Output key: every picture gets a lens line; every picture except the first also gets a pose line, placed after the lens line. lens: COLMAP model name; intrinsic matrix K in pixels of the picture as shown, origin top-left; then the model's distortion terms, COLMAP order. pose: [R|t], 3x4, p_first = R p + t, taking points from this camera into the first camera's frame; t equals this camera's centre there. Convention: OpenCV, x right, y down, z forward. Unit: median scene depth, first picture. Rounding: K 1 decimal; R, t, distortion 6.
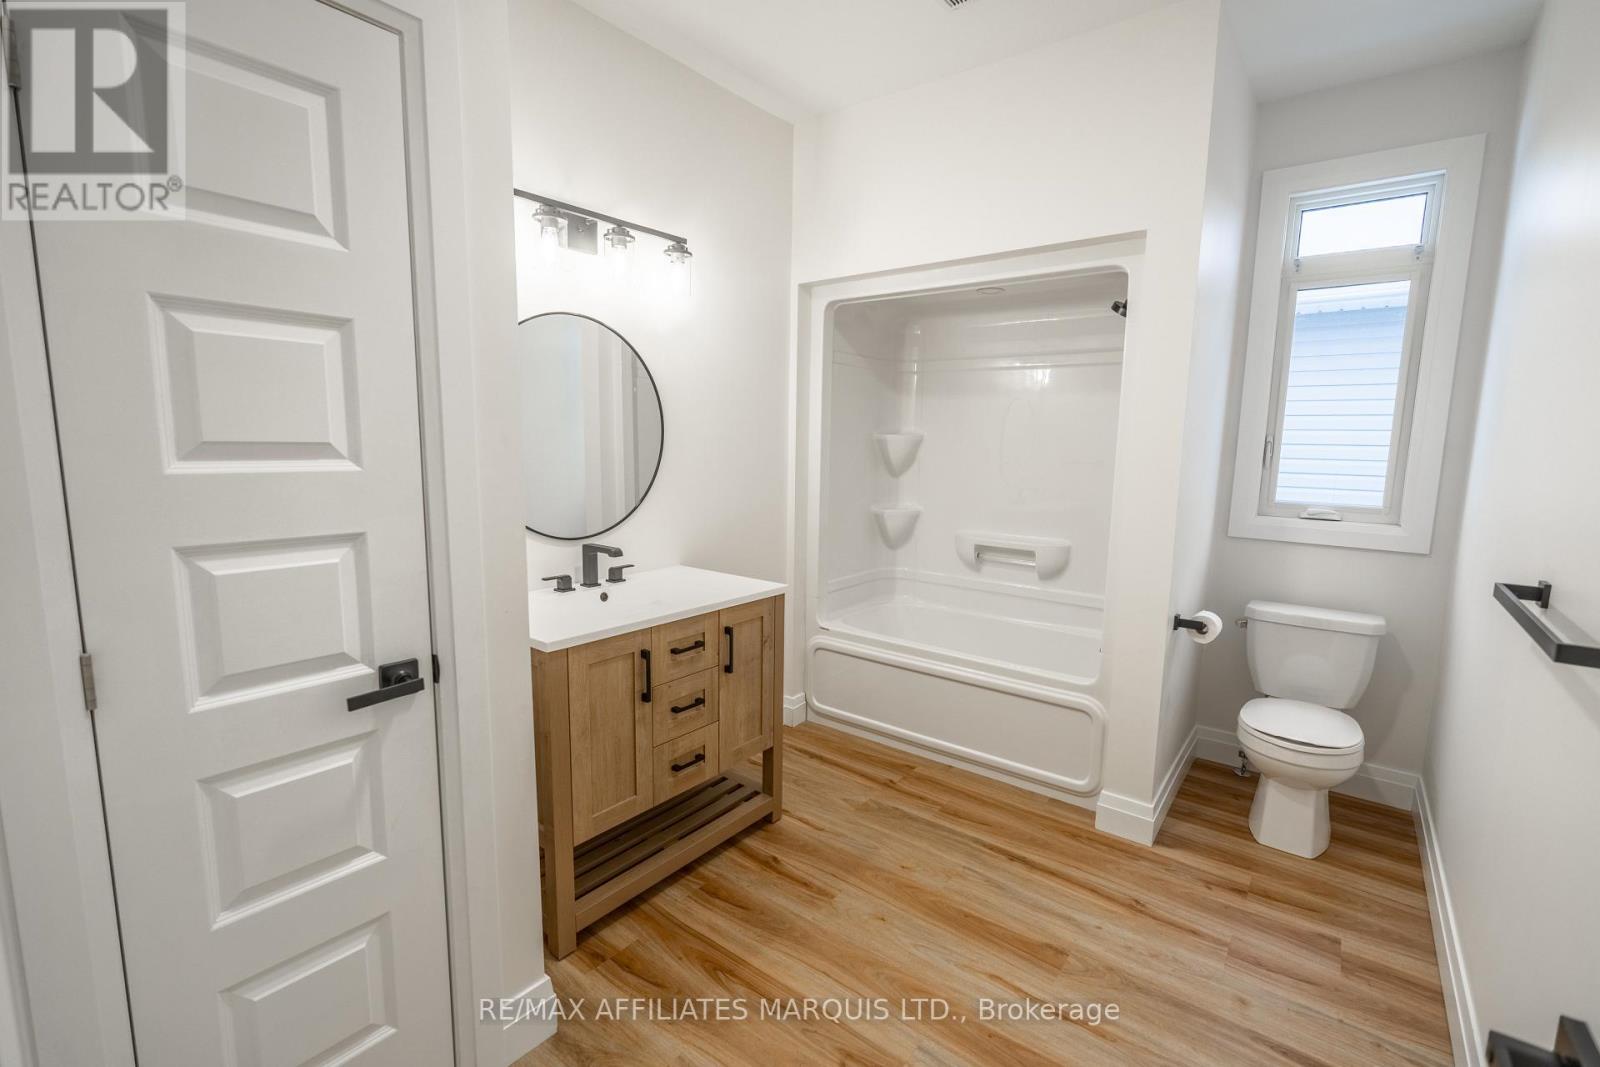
lens RADIAL K [[703.2, 0, 803.4], [0, 703.2, 533.8], [0, 0, 1]] dist [-0.008091, 0.000169]
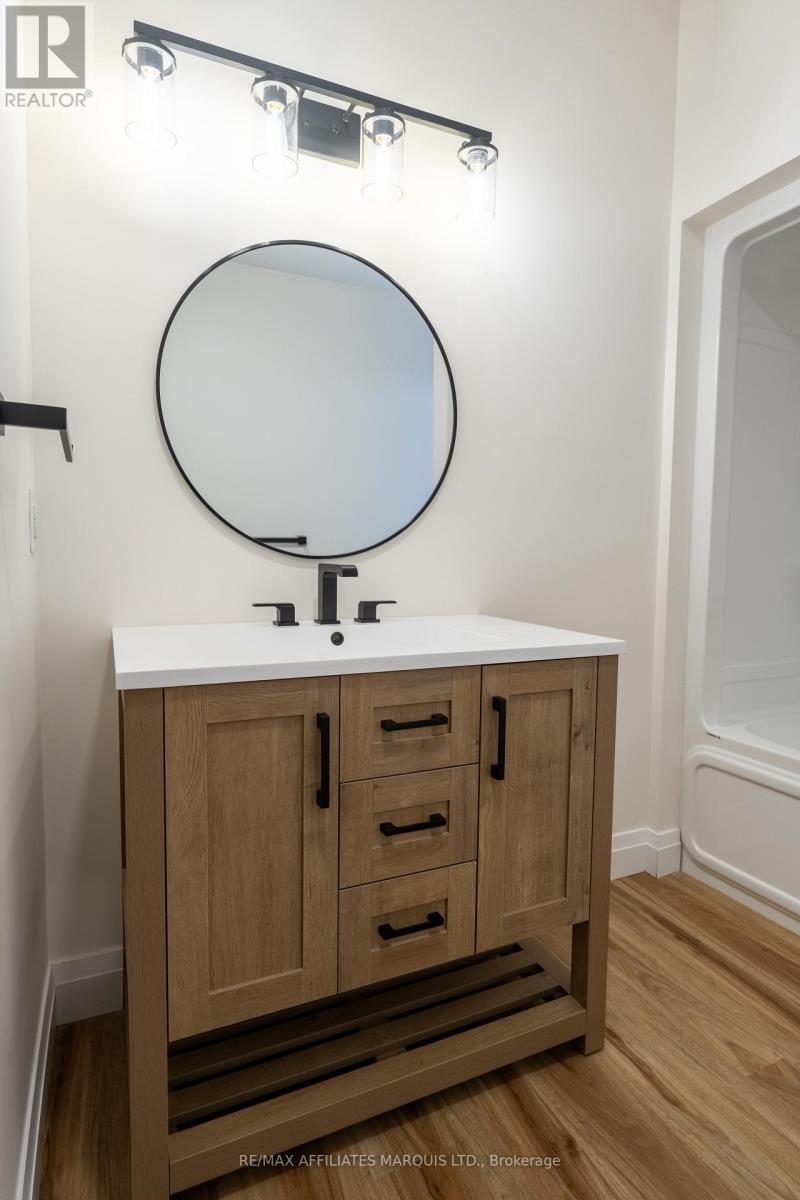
lens RADIAL K [[636.0, 0, 402.0], [0, 636.0, 592.3], [0, 0, 1]] dist [-0.002721, 0.000645]
pose [[0.889439, 0.025810, -0.456325, 0.055815], [-0.060296, 0.996304, -0.061173, 0.080346], [0.453059, 0.081924, 0.887708, 0.478424]]
